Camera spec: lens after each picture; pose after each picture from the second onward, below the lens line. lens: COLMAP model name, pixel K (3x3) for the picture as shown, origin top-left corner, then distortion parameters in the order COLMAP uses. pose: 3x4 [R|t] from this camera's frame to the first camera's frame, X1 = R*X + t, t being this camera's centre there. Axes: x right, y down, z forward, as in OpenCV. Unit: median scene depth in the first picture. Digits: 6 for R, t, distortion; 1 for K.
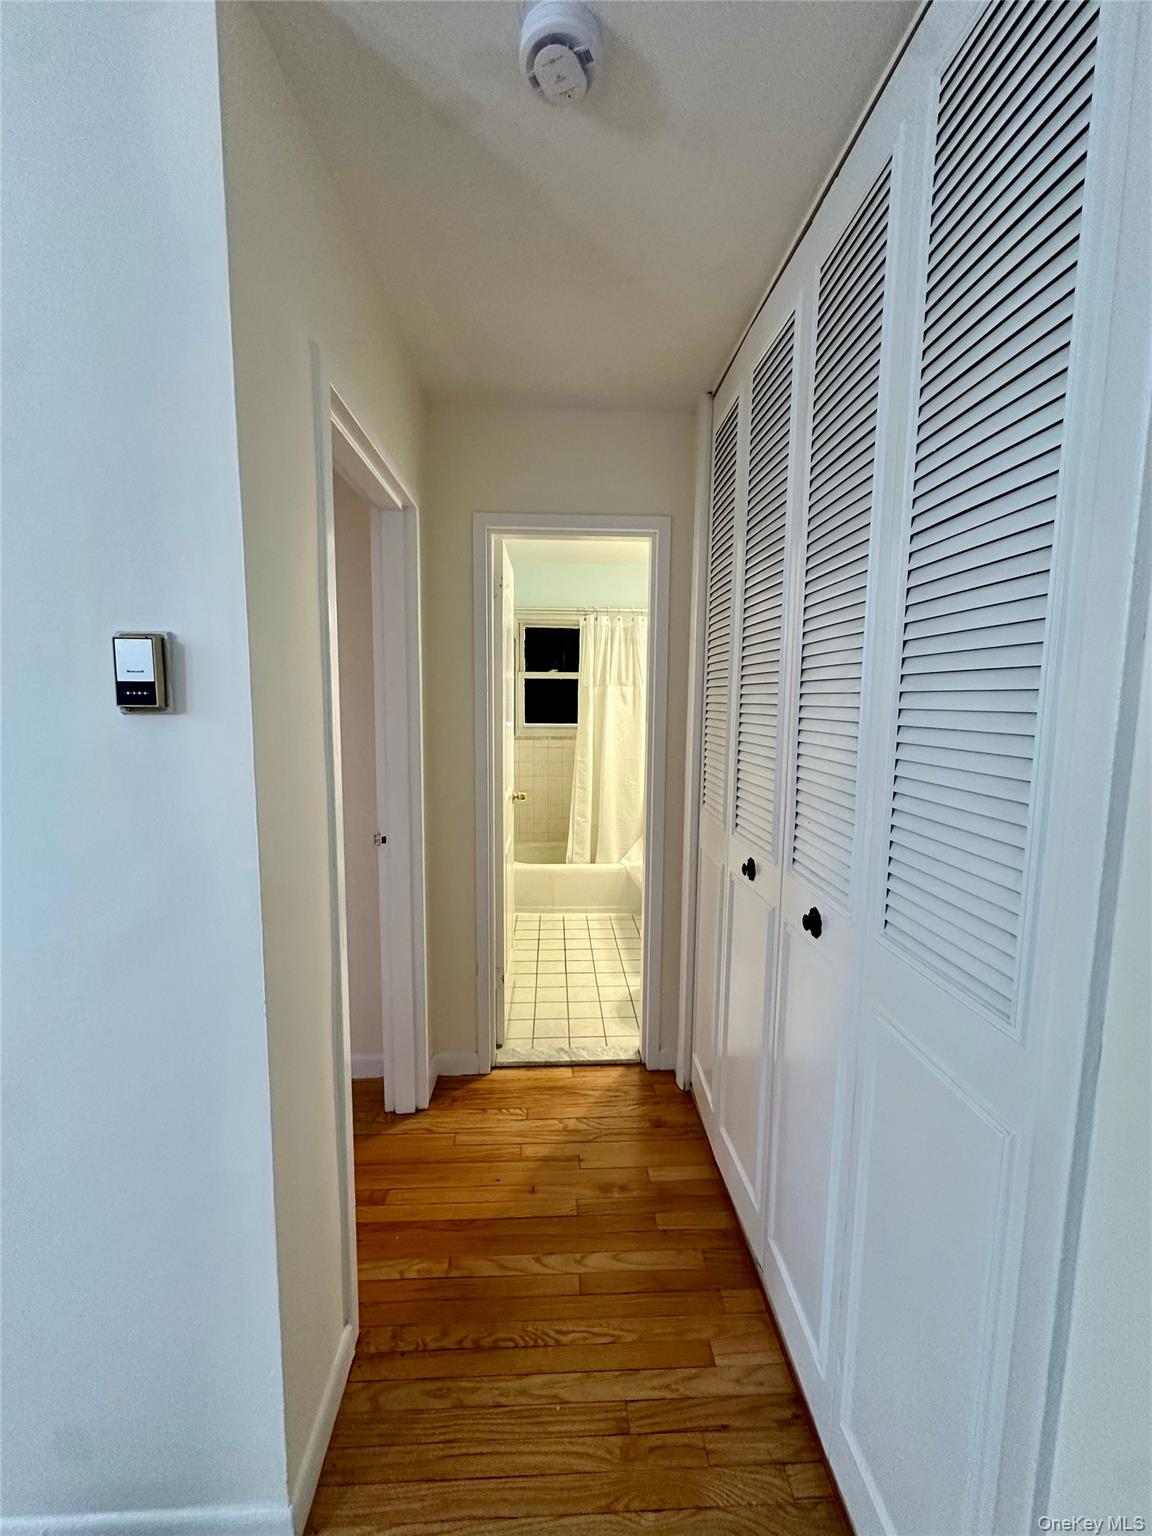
lens RADIAL K [[611.8, 0, 575.2], [0, 611.8, 767.1], [0, 0, 1]] dist [-0.007430, 0.001253]
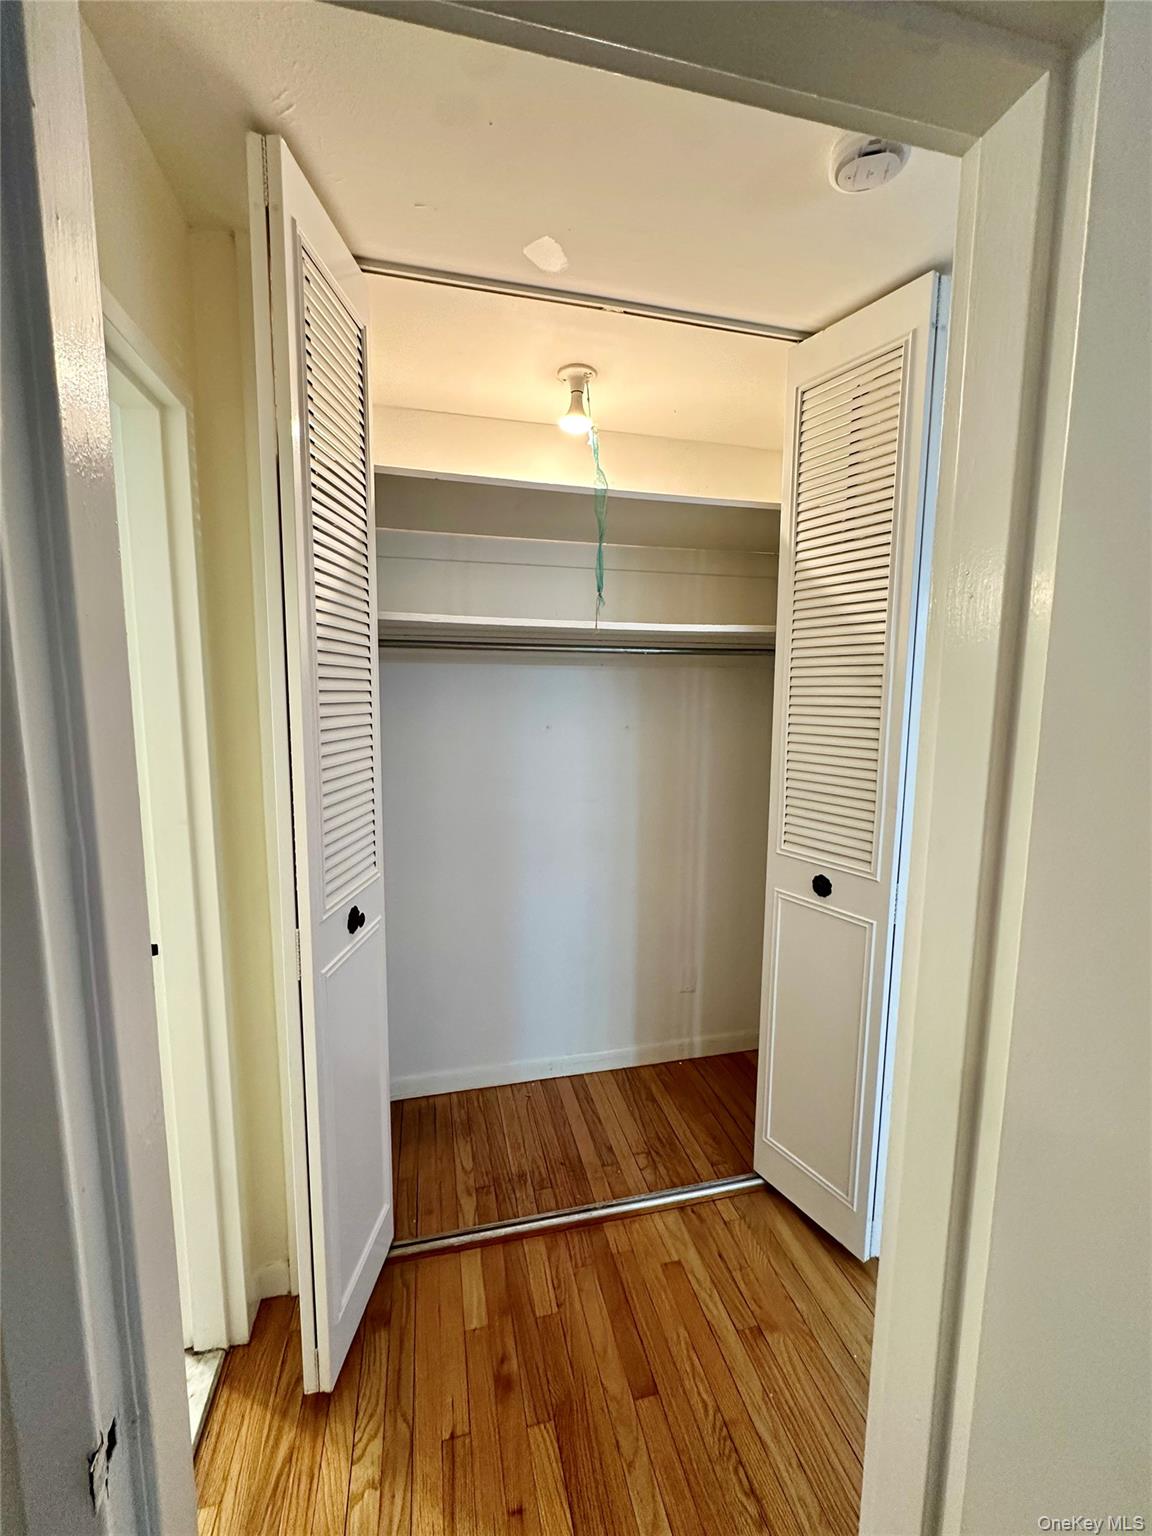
lens RADIAL K [[611.8, 0, 576.8], [0, 611.8, 770.3], [0, 0, 1]] dist [-0.007430, 0.001253]
pose [[-0.190643, -0.121937, 0.974057, -0.294159], [0.109662, 0.983399, 0.144570, -0.067408], [-0.975515, 0.134379, -0.174106, 0.469506]]
